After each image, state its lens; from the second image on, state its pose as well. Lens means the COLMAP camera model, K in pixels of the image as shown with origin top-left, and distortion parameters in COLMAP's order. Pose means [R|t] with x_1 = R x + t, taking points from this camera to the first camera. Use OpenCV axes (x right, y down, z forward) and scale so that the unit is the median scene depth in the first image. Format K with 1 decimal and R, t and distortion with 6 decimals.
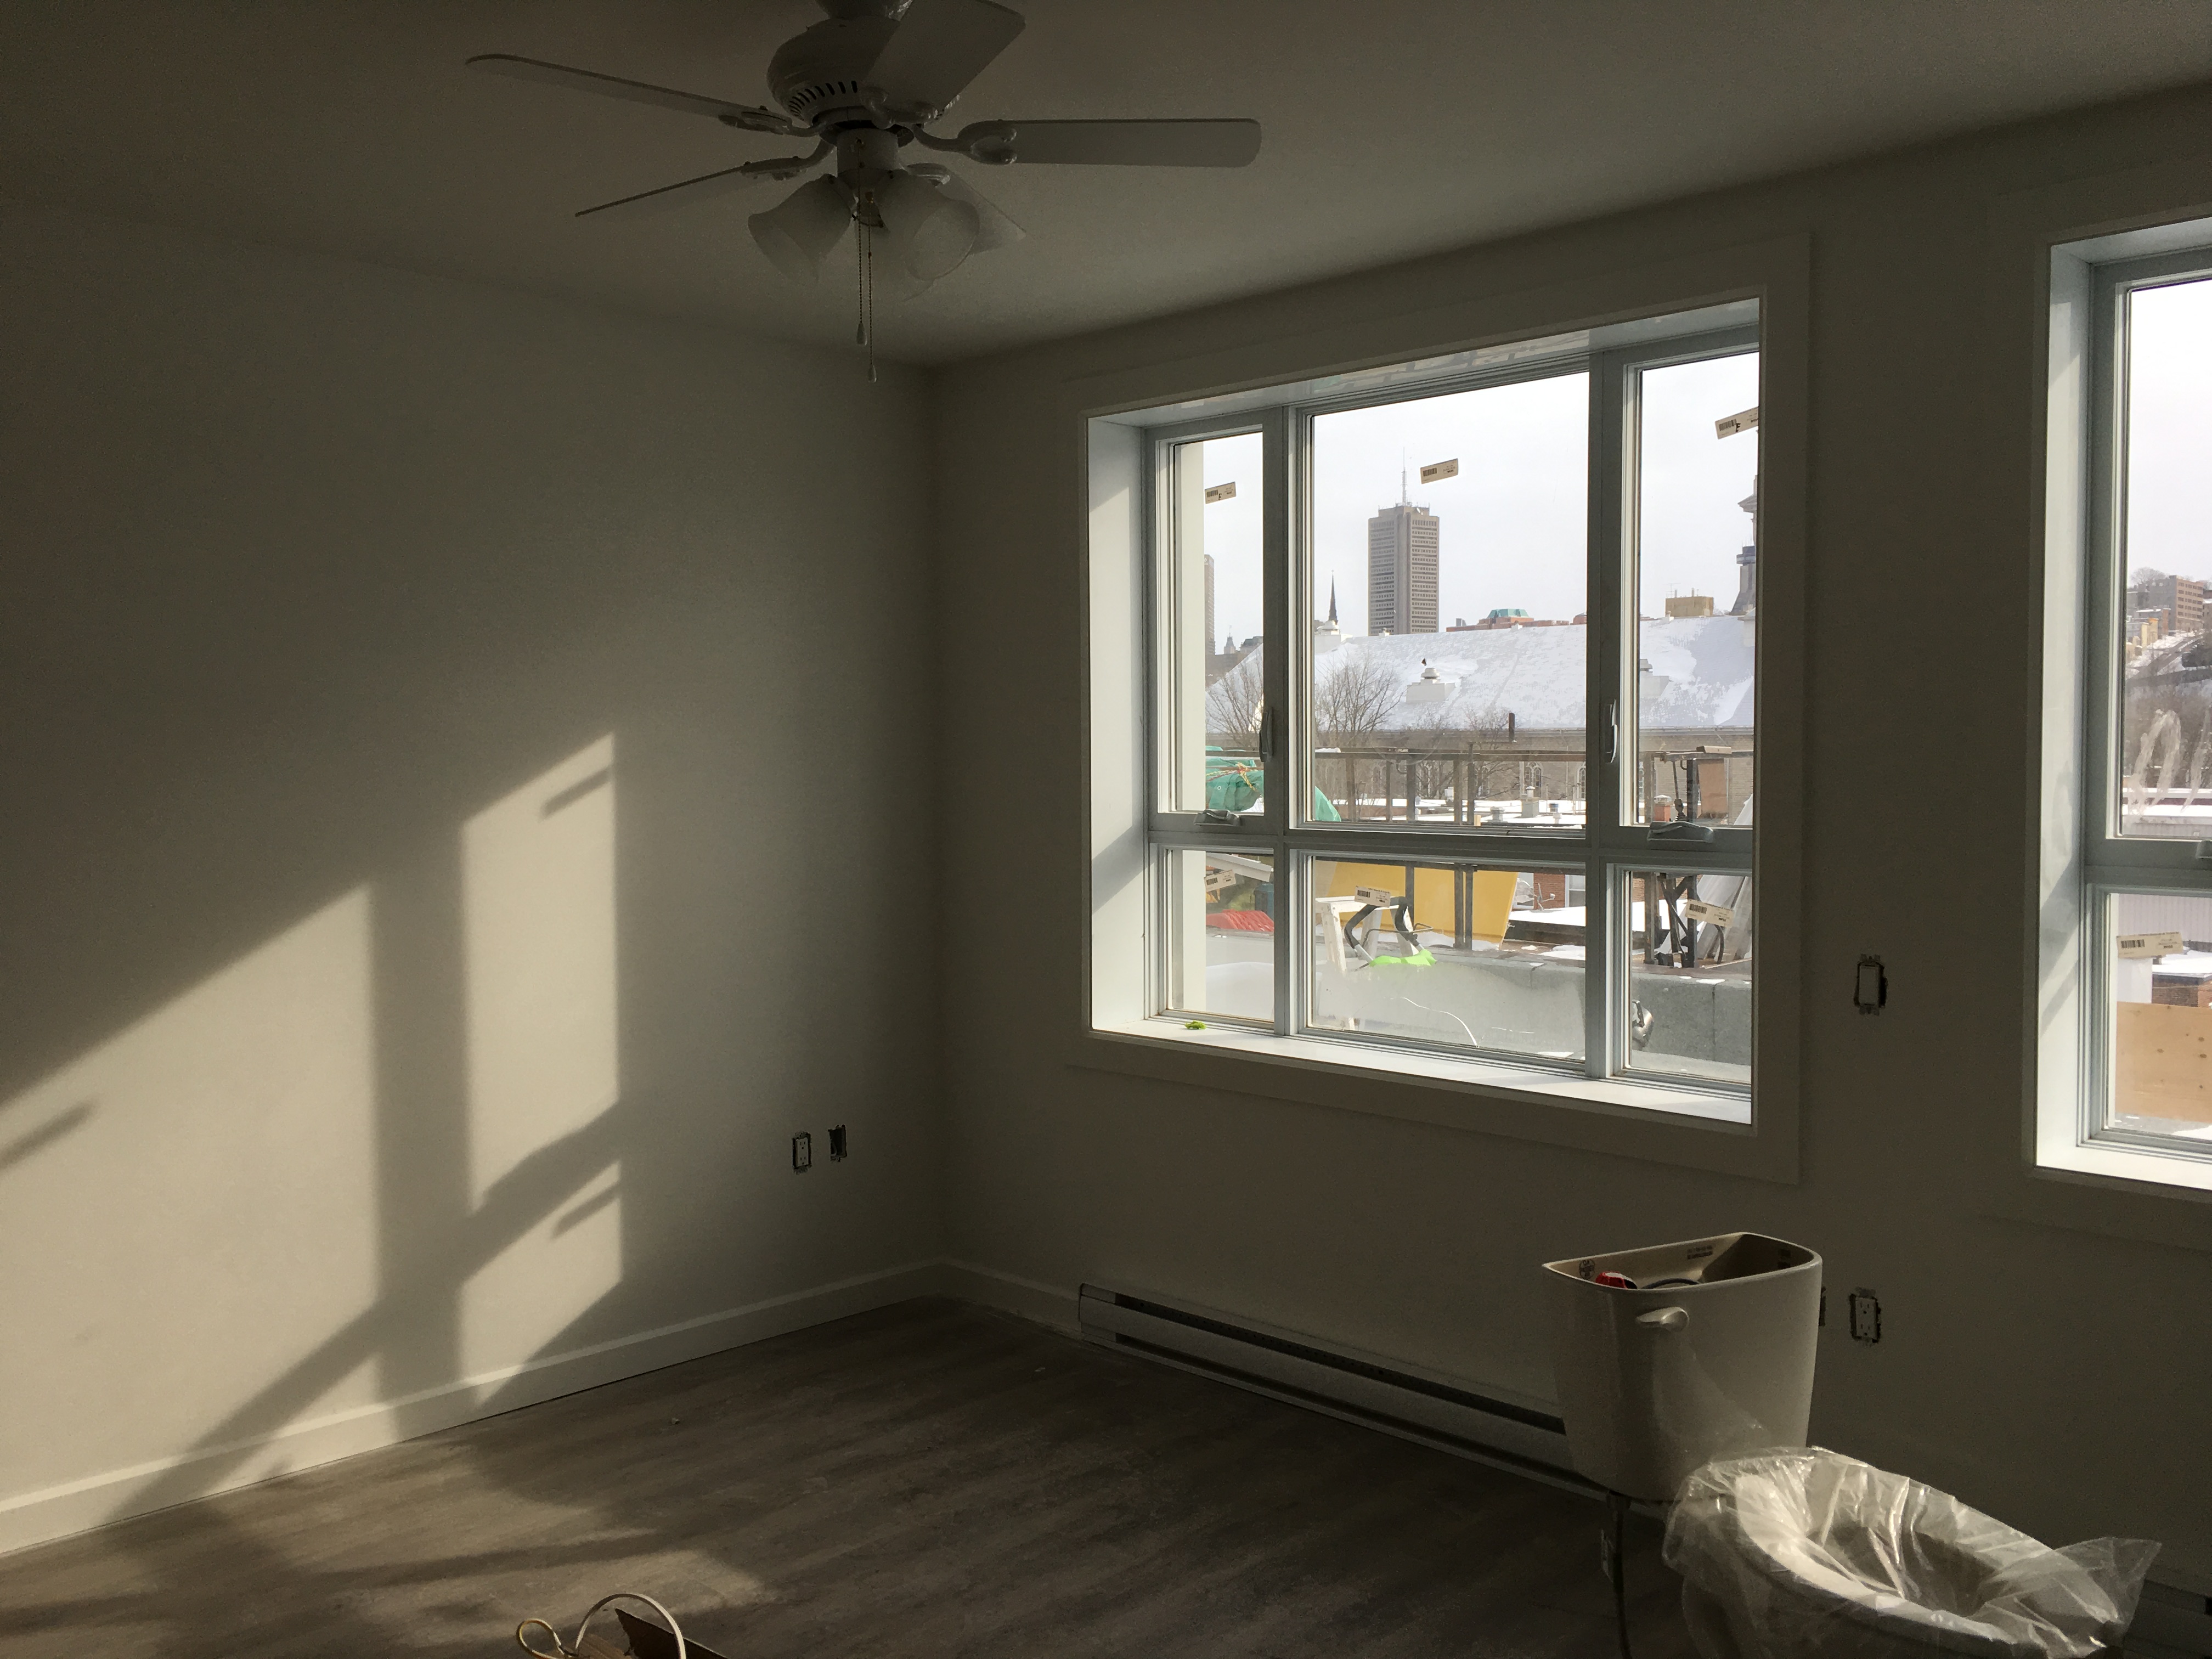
lens RADIAL K [[1900.1, 0, 1095.7], [0, 1900.1, 834.4], [0, 0, 1]] dist [0.086117, -0.101716]
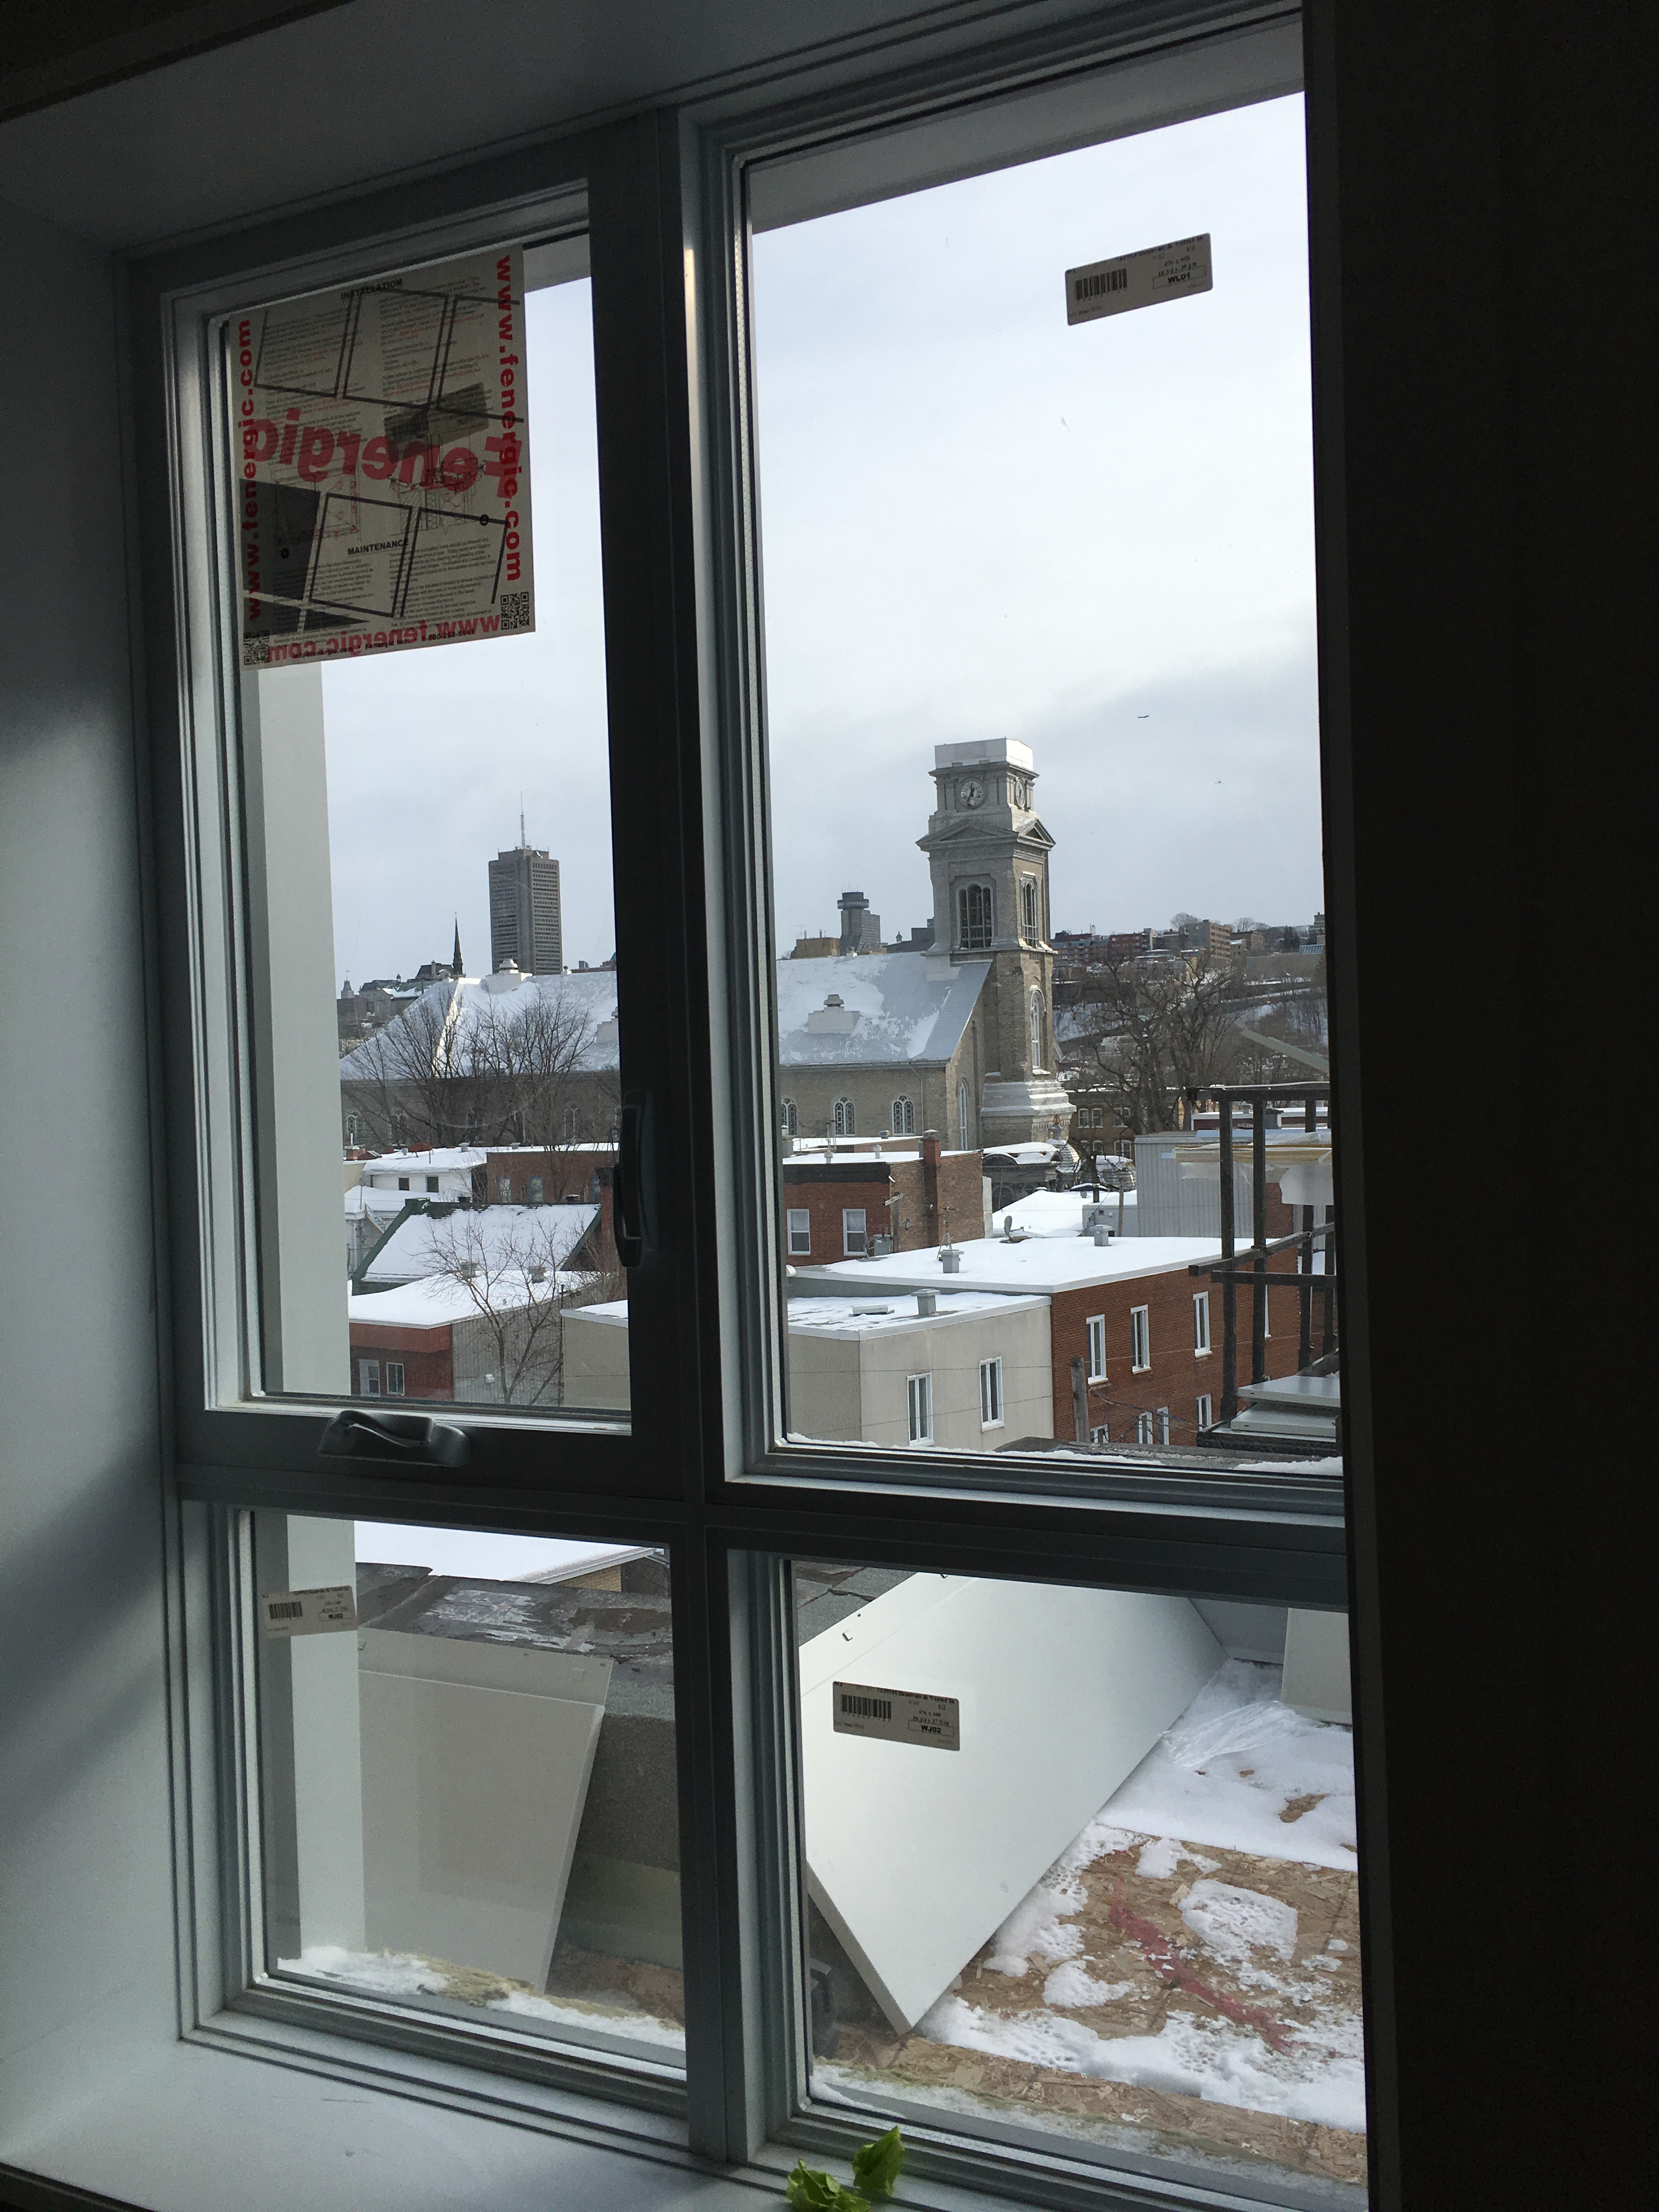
lens RADIAL K [[1900.1, 0, 829.5], [0, 1900.1, 1106.0], [0, 0, 1]] dist [0.086117, -0.101716]
pose [[0.950554, -0.029718, 0.309135, 0.034471], [0.040998, 0.998707, -0.030054, -0.043977], [-0.307842, 0.041241, 0.950543, 0.705356]]
